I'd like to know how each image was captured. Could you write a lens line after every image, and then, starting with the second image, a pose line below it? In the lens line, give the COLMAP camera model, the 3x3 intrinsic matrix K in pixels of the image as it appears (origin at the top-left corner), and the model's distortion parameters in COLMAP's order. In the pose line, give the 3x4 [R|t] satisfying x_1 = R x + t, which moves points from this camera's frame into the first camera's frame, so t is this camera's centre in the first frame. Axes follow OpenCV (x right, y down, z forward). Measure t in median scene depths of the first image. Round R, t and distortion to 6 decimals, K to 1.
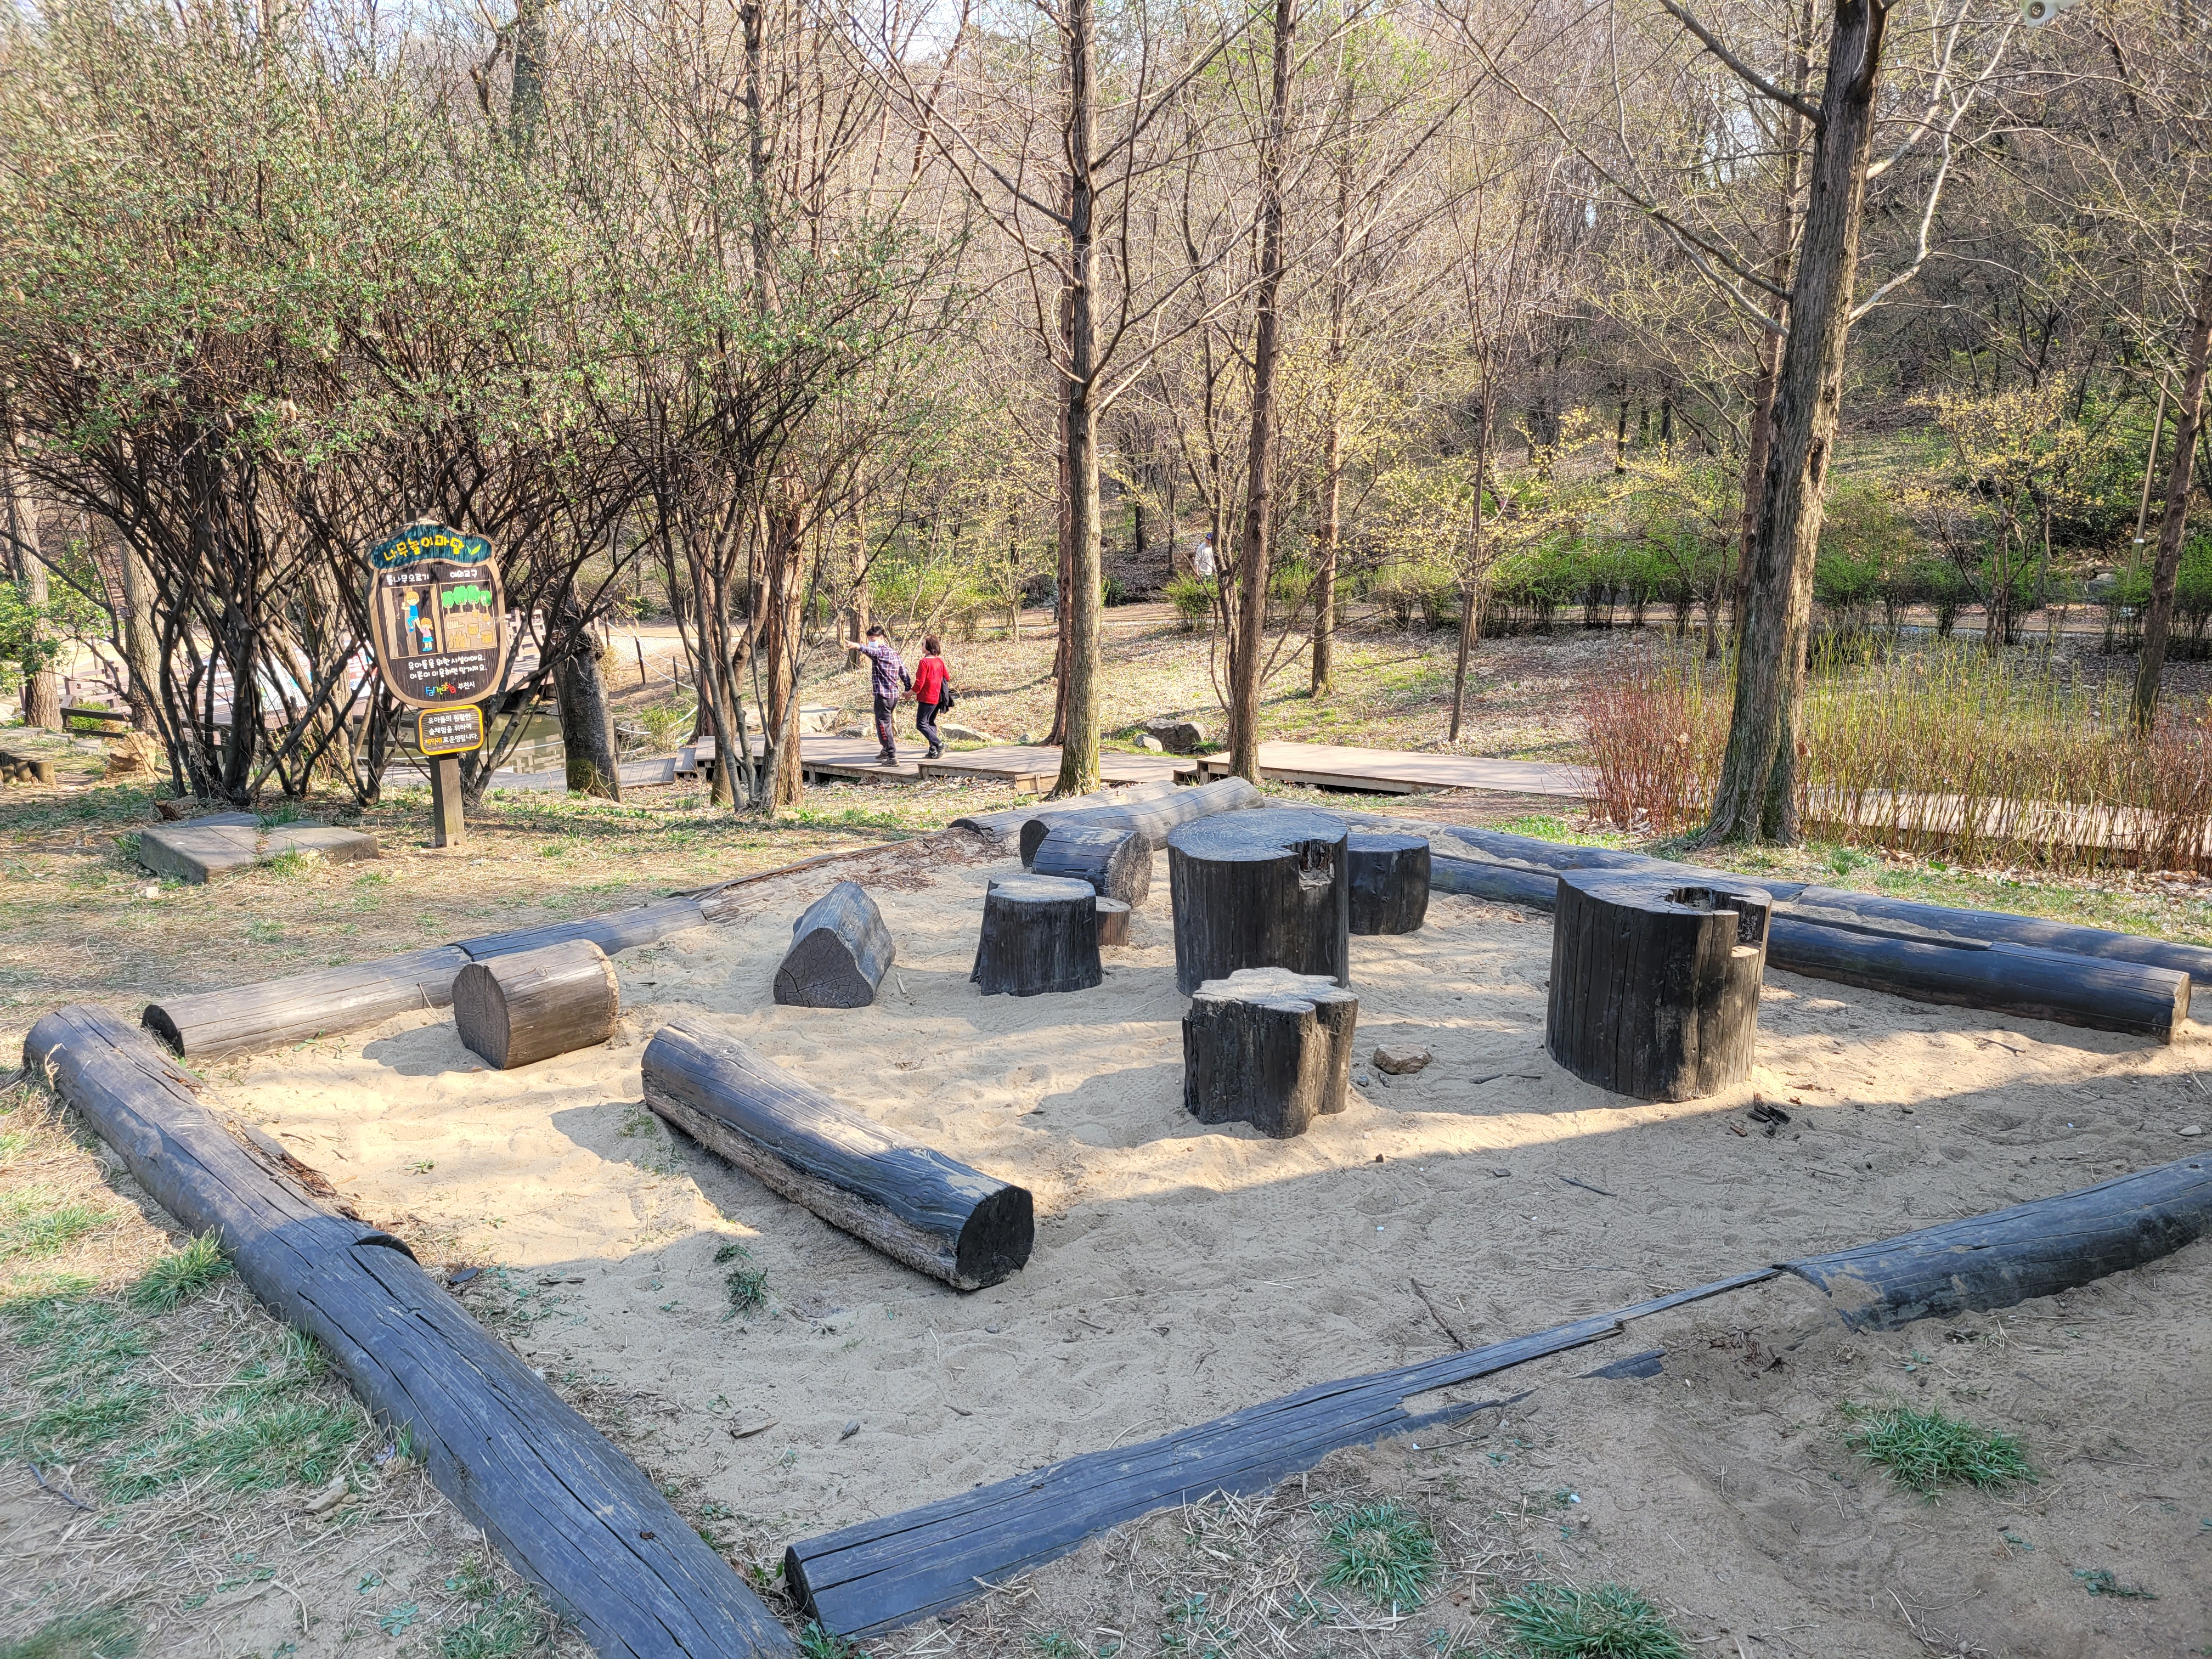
lens RADIAL K [[1677.7, 0, 1094.5], [0, 1677.7, 827.8], [0, 0, 1]] dist [0.044496, -0.017974]
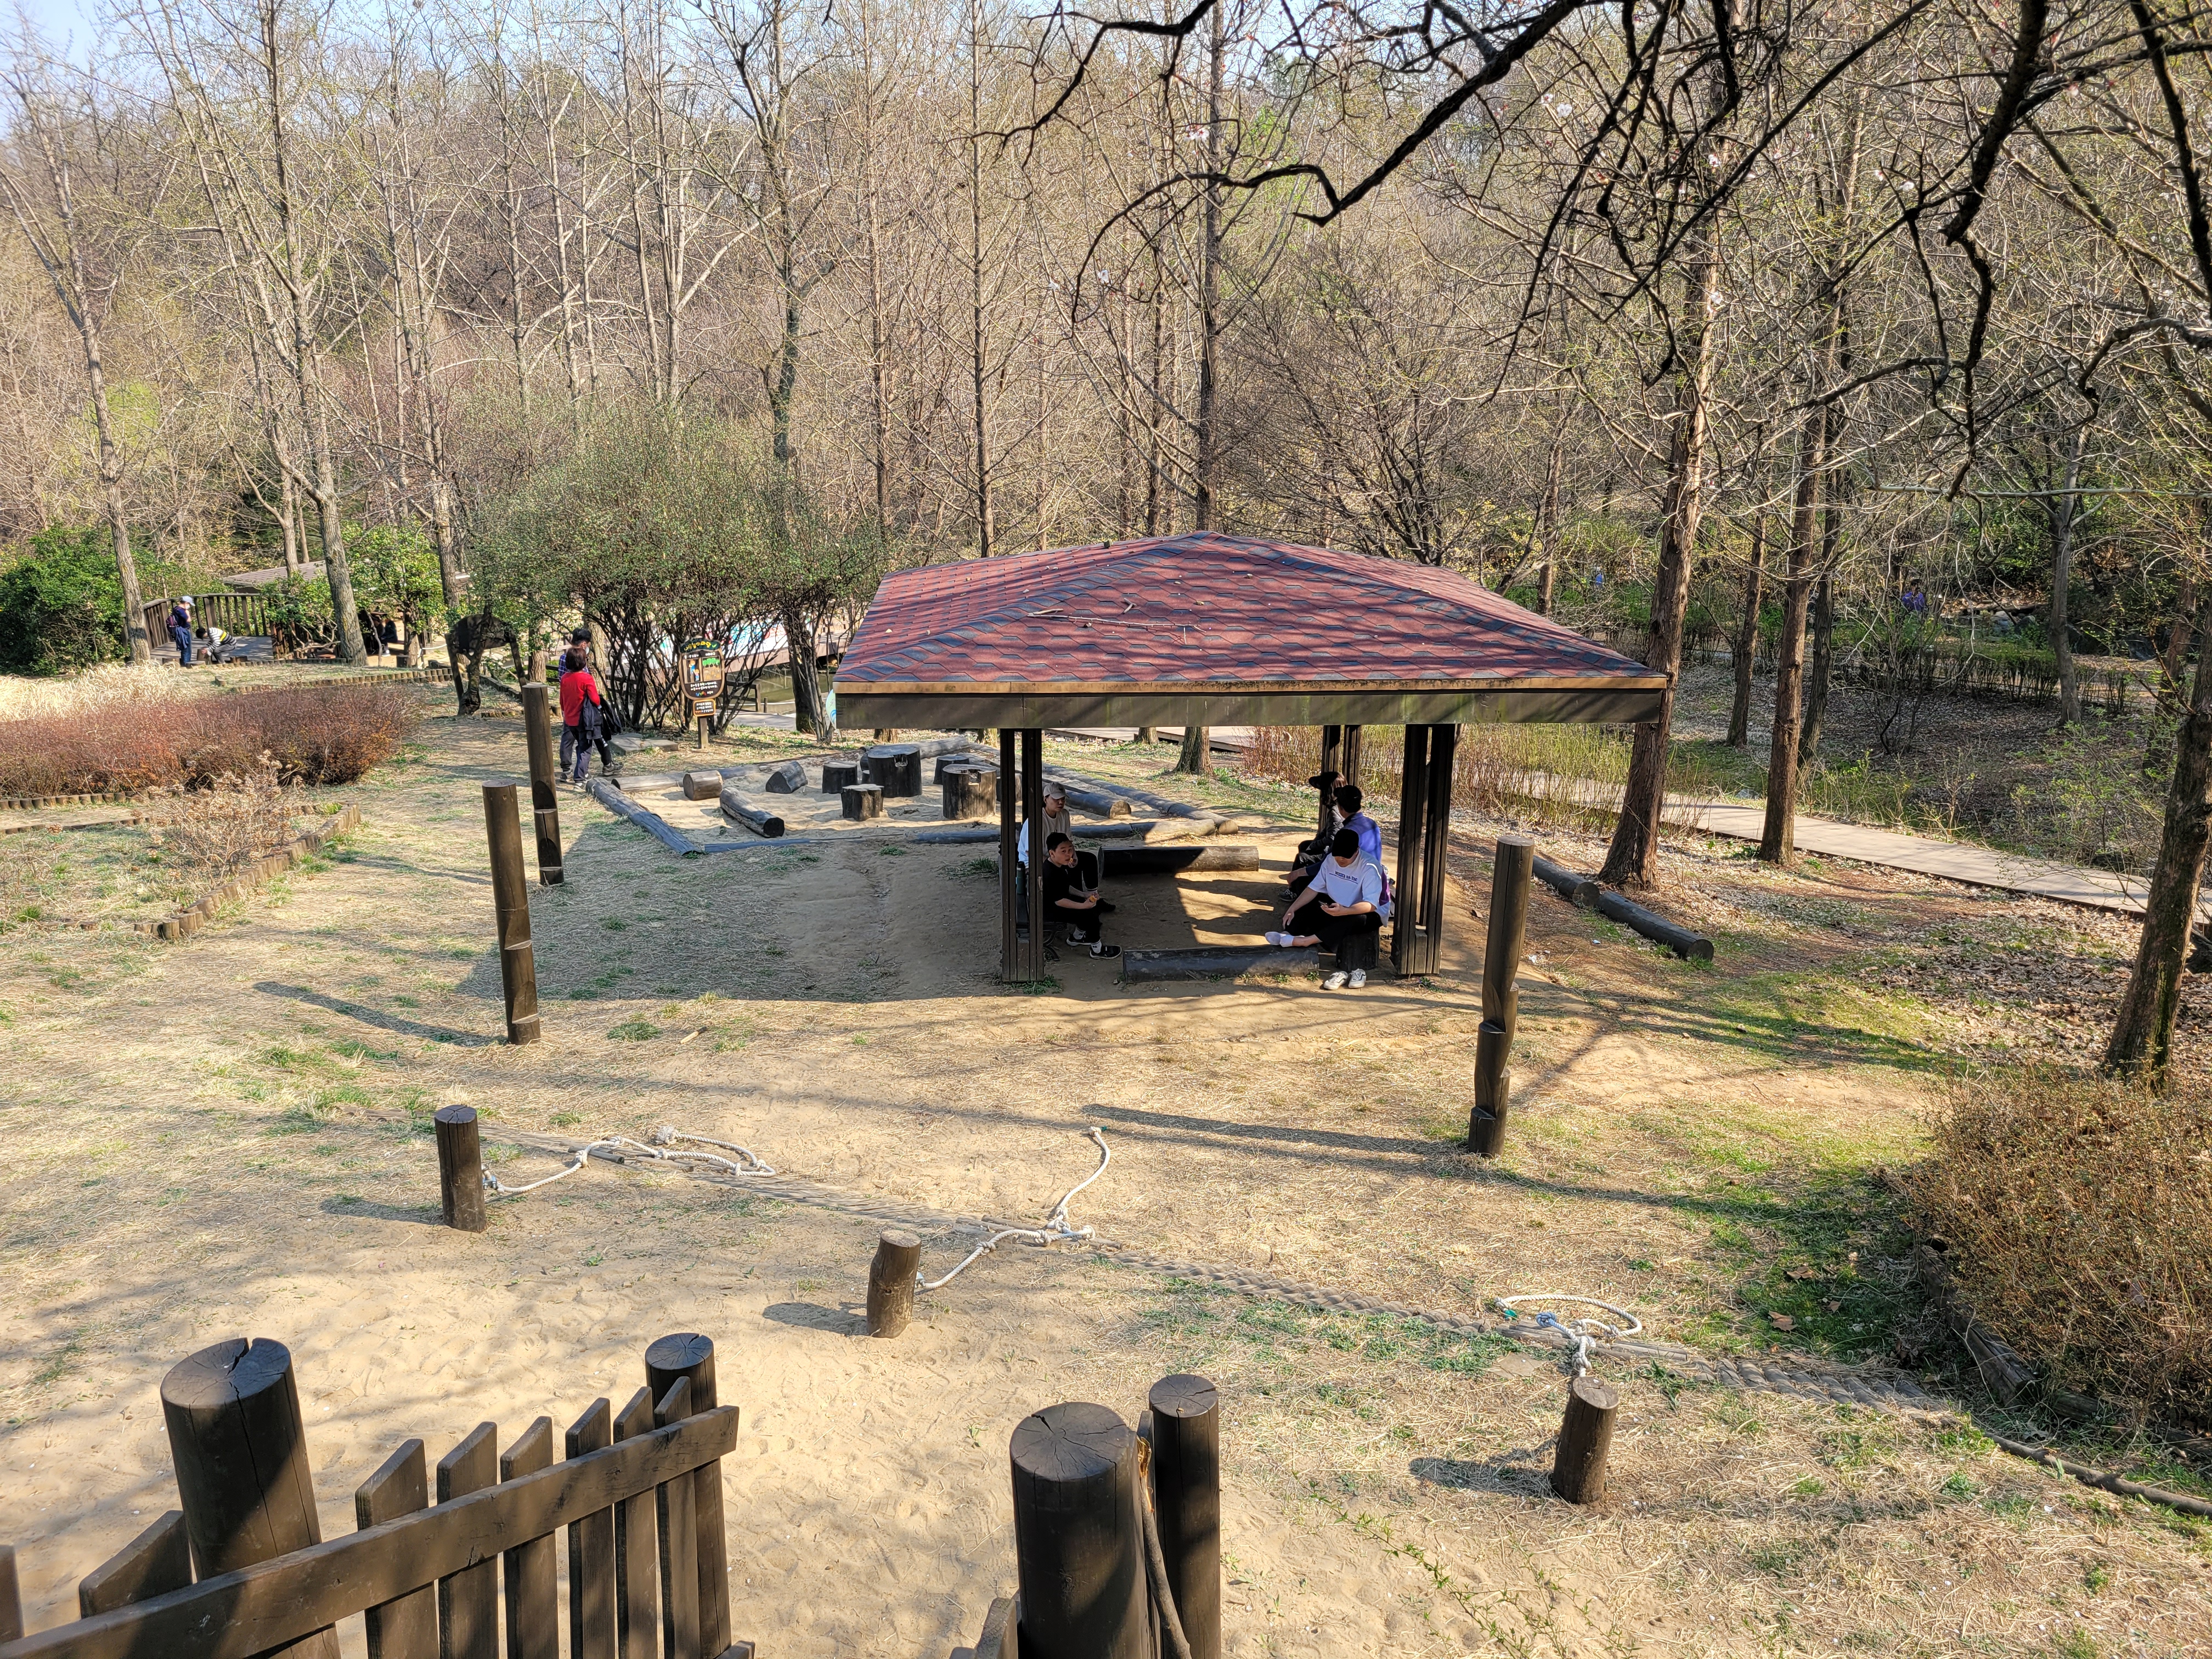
lens RADIAL K [[1677.7, 0, 1119.8], [0, 1677.7, 831.2], [0, 0, 1]] dist [0.044496, -0.017974]
pose [[0.980639, 0.057643, -0.187149, 1.347433], [-0.051759, 0.998004, 0.036176, 0.018090], [0.188861, -0.025789, 0.981665, -2.637600]]
